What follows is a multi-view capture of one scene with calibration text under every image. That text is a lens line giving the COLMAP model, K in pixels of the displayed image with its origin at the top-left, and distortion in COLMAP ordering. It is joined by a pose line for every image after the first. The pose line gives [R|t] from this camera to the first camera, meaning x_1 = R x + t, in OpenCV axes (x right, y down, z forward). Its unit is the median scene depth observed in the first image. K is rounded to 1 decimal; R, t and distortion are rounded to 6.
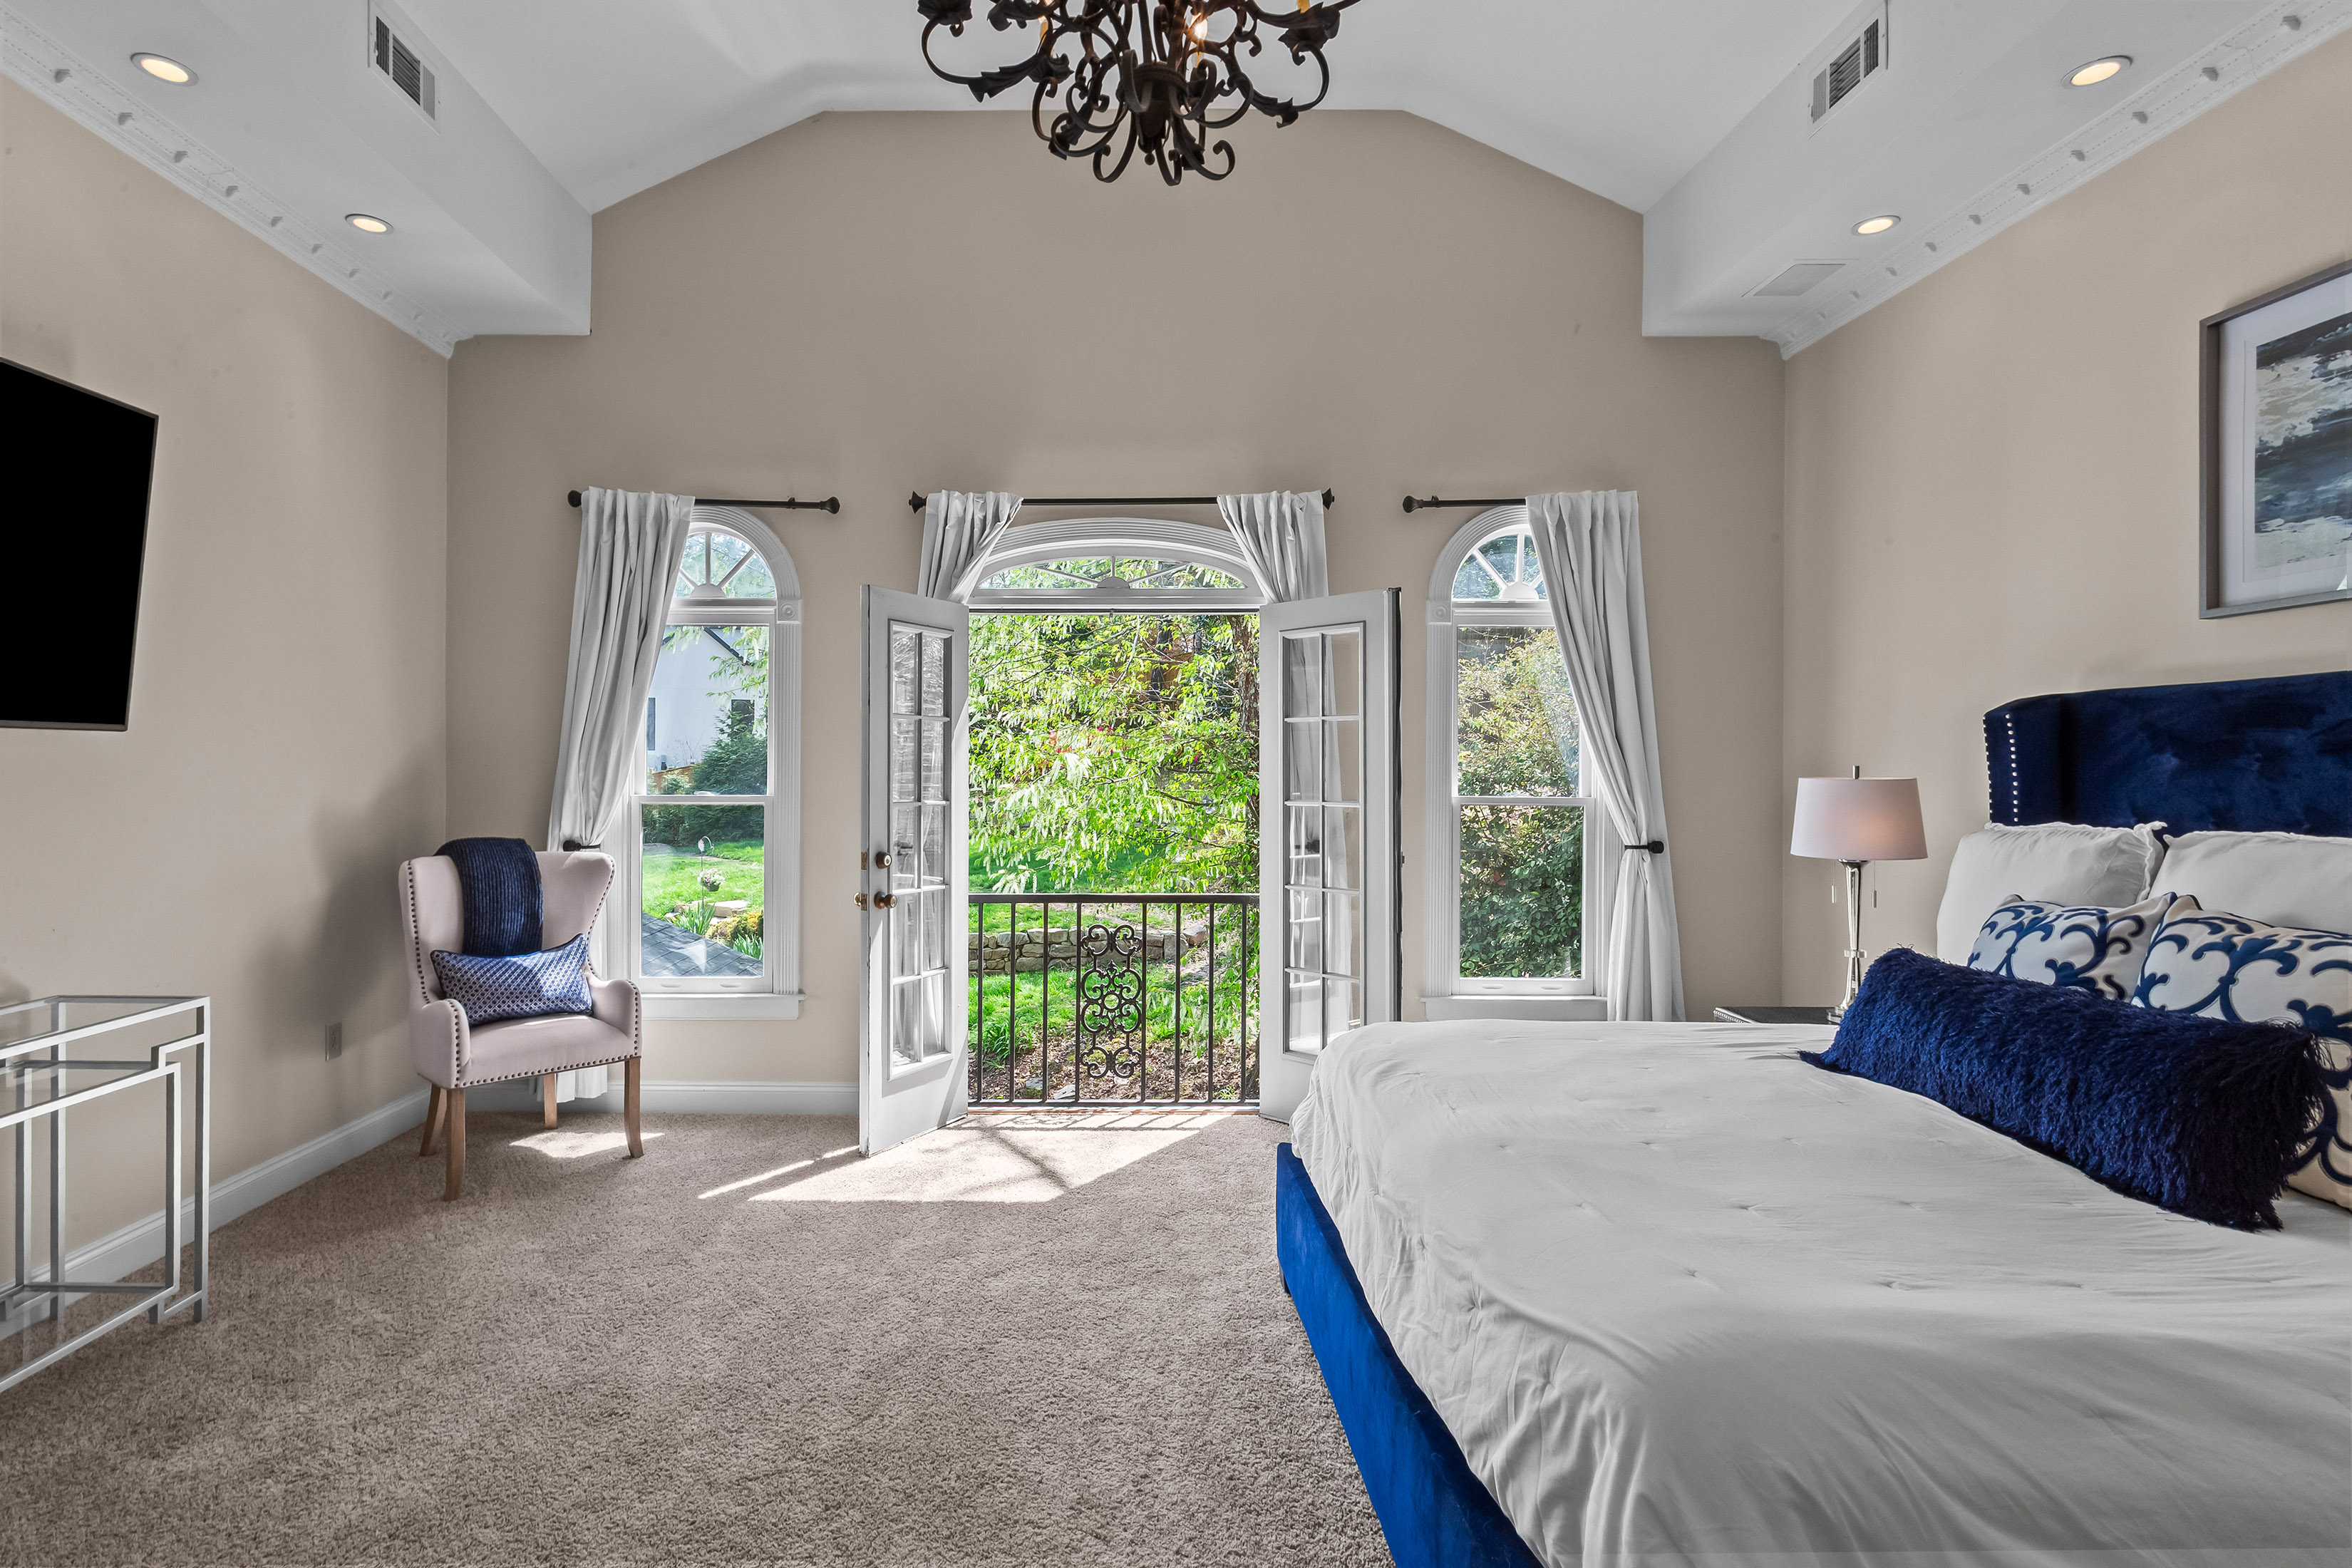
lens RADIAL K [[1143.2, 0, 1169.8], [0, 1143.2, 781.8], [0, 0, 1]] dist [-0.005242, 0.001740]
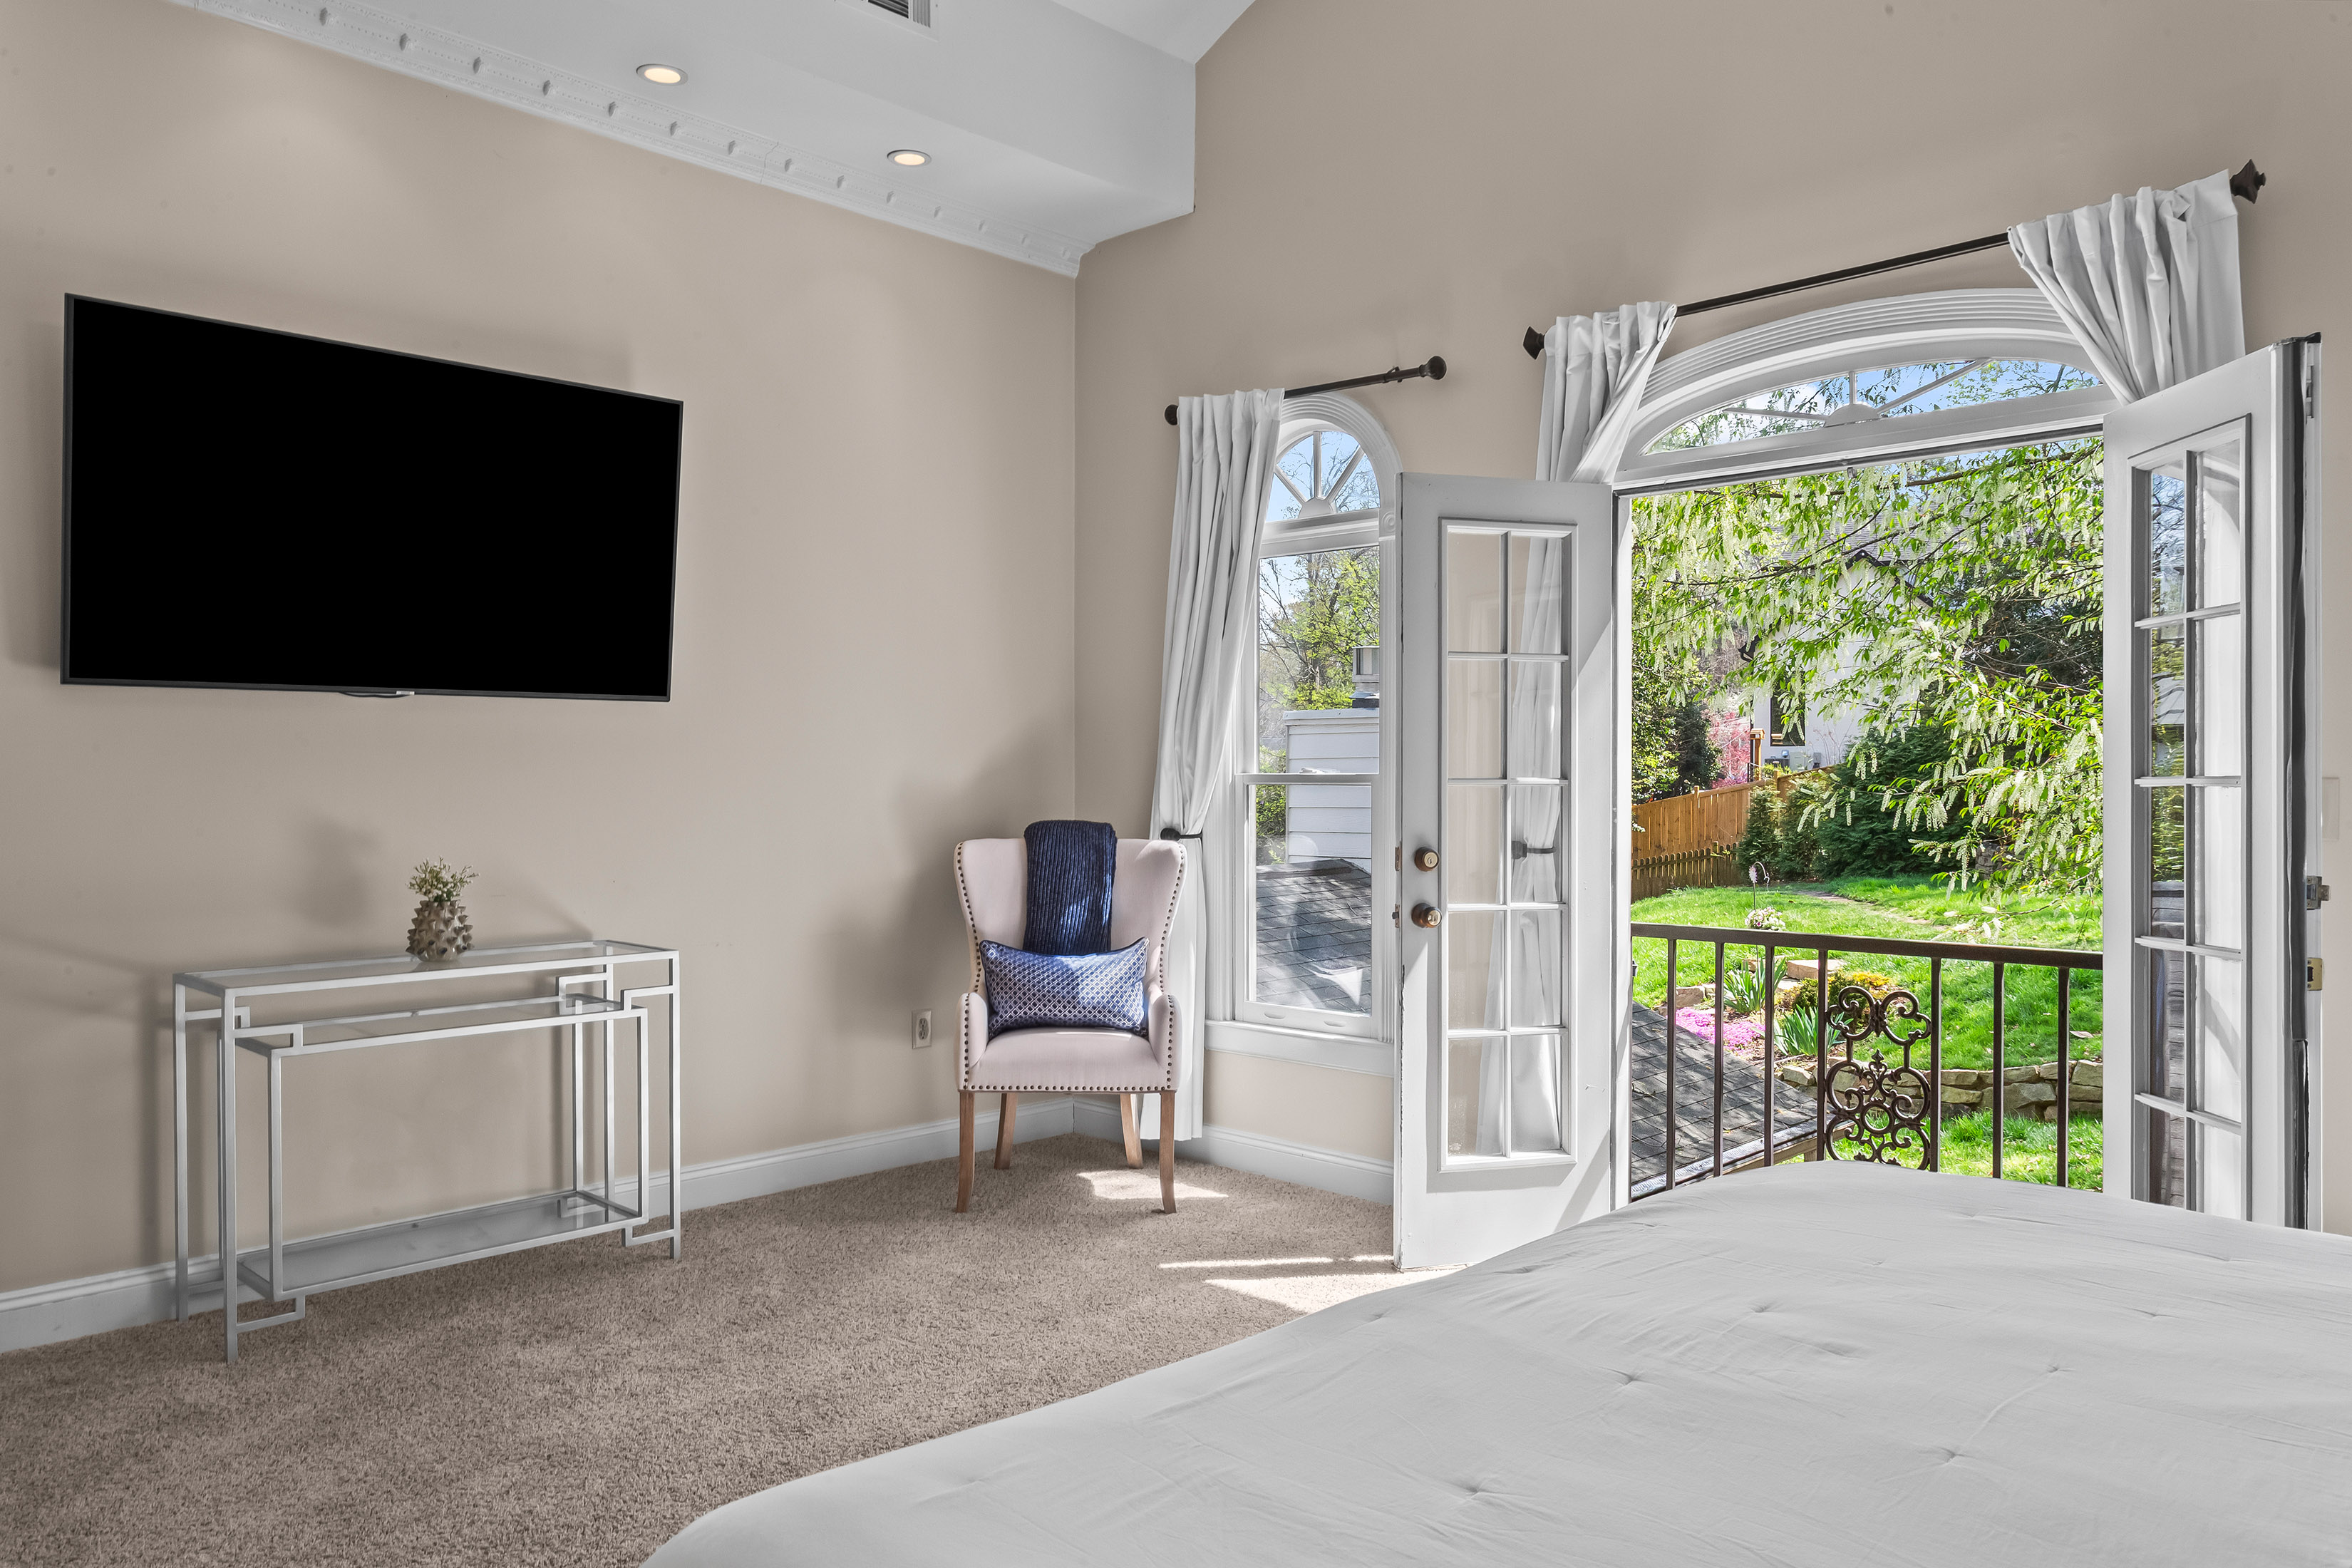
lens RADIAL K [[1680.2, 0, 1185.0], [0, 1680.2, 800.9], [0, 0, 1]] dist [-0.028766, 0.052903]
pose [[0.709609, 0.006290, -0.704568, 0.383746], [-0.002044, 0.999974, 0.006868, 0.026426], [0.704593, -0.003434, 0.709604, 0.159488]]
